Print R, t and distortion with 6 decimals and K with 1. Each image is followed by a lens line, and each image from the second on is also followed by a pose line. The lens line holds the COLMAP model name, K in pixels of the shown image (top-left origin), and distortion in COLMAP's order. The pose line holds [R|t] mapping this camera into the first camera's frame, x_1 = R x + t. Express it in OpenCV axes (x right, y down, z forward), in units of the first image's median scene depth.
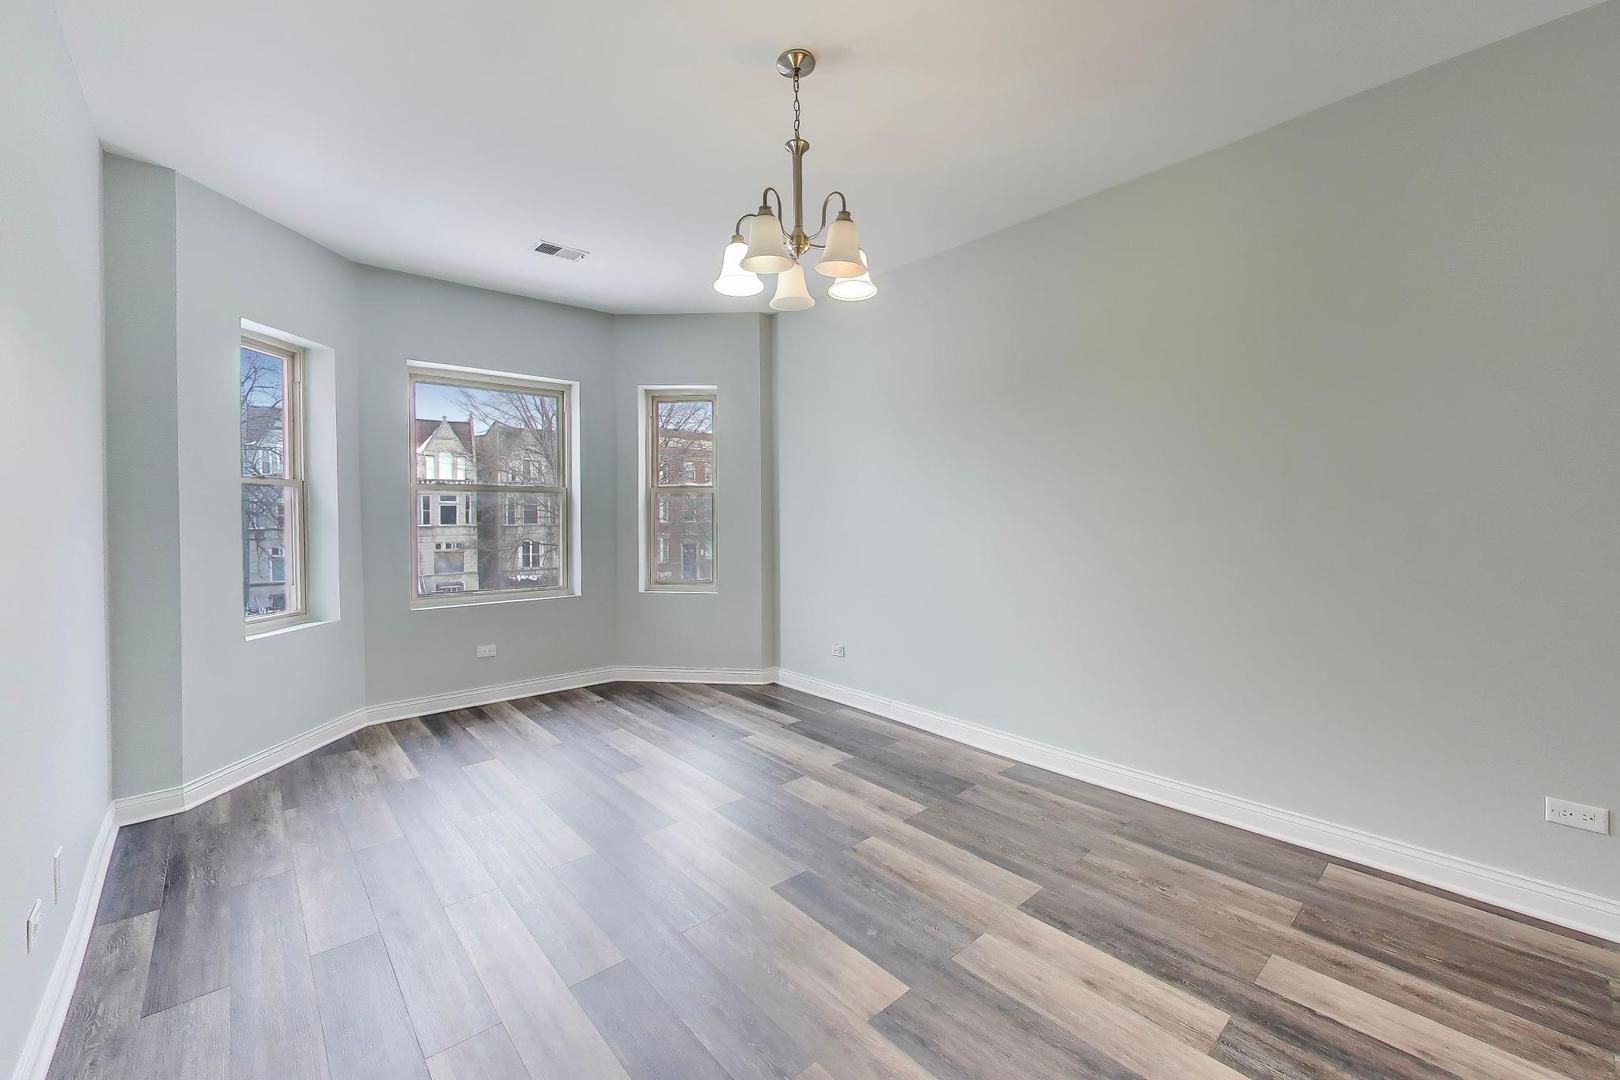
lens RADIAL K [[657.3, 0, 803.9], [0, 657.3, 518.2], [0, 0, 1]] dist [-0.009395, -0.000248]
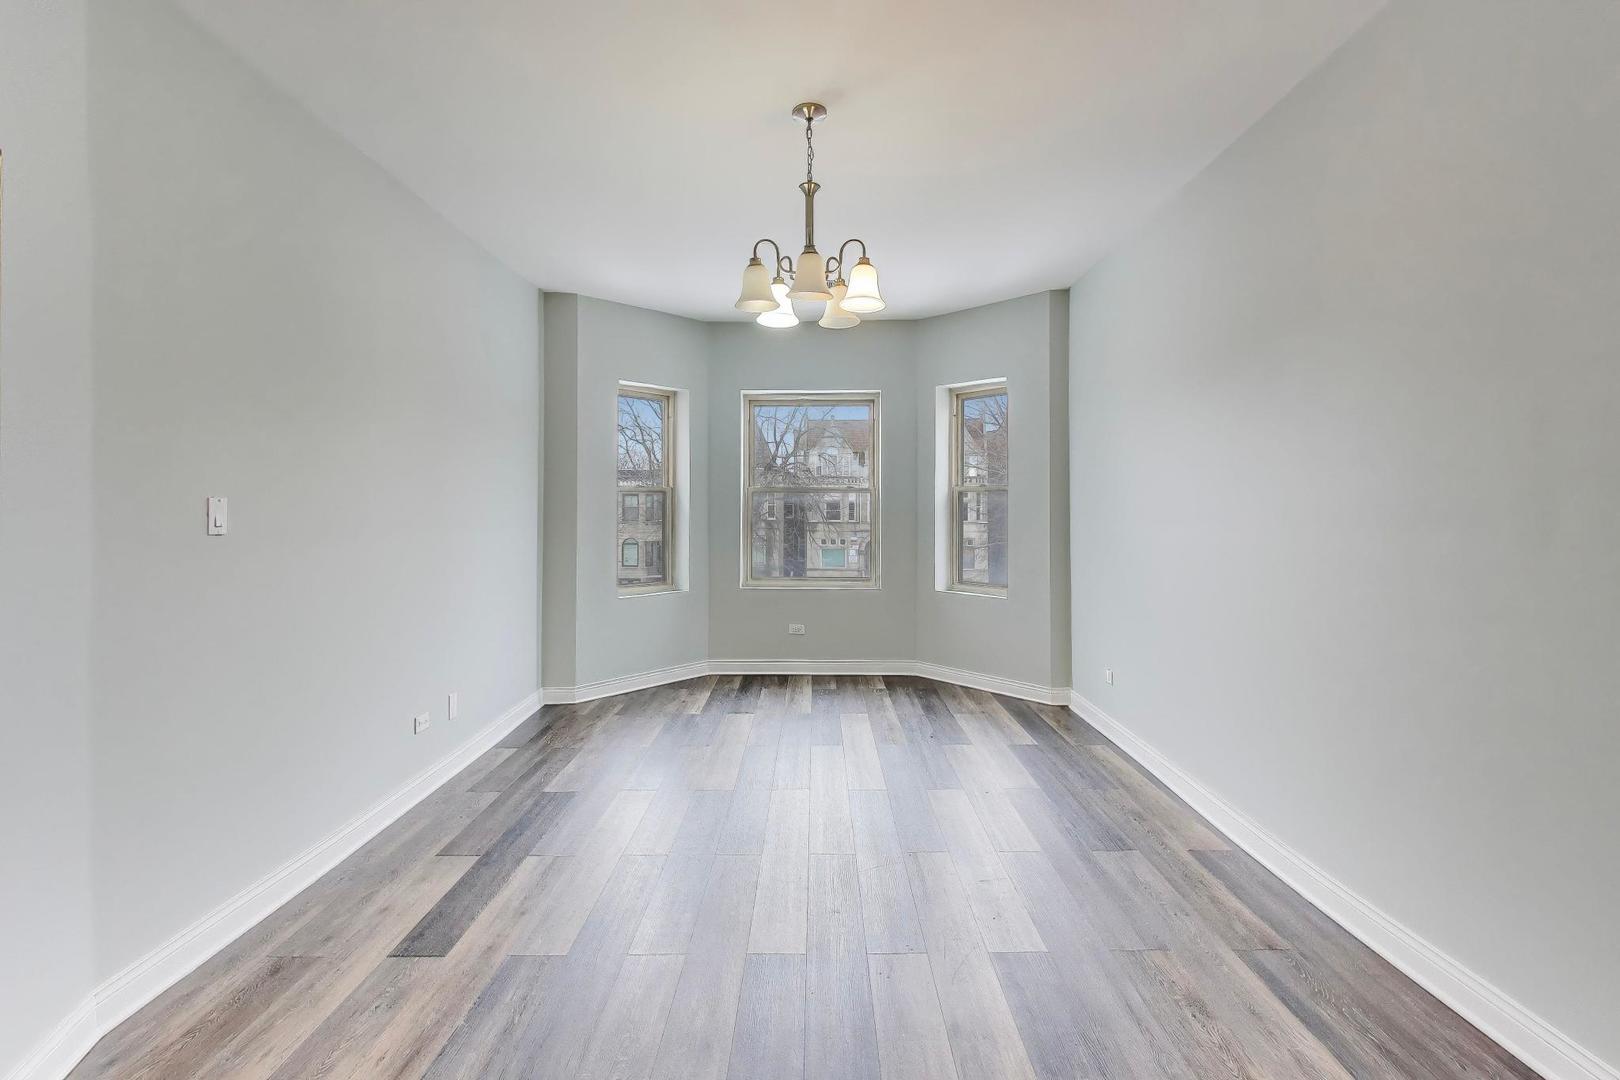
lens RADIAL K [[735.6, 0, 815.0], [0, 735.6, 508.1], [0, 0, 1]] dist [0.013554, -0.000112]
pose [[0.752161, 0.001257, -0.658978, 0.594679], [-0.007915, 0.999943, -0.007127, -0.008442], [0.658931, 0.010576, 0.752129, 0.043893]]
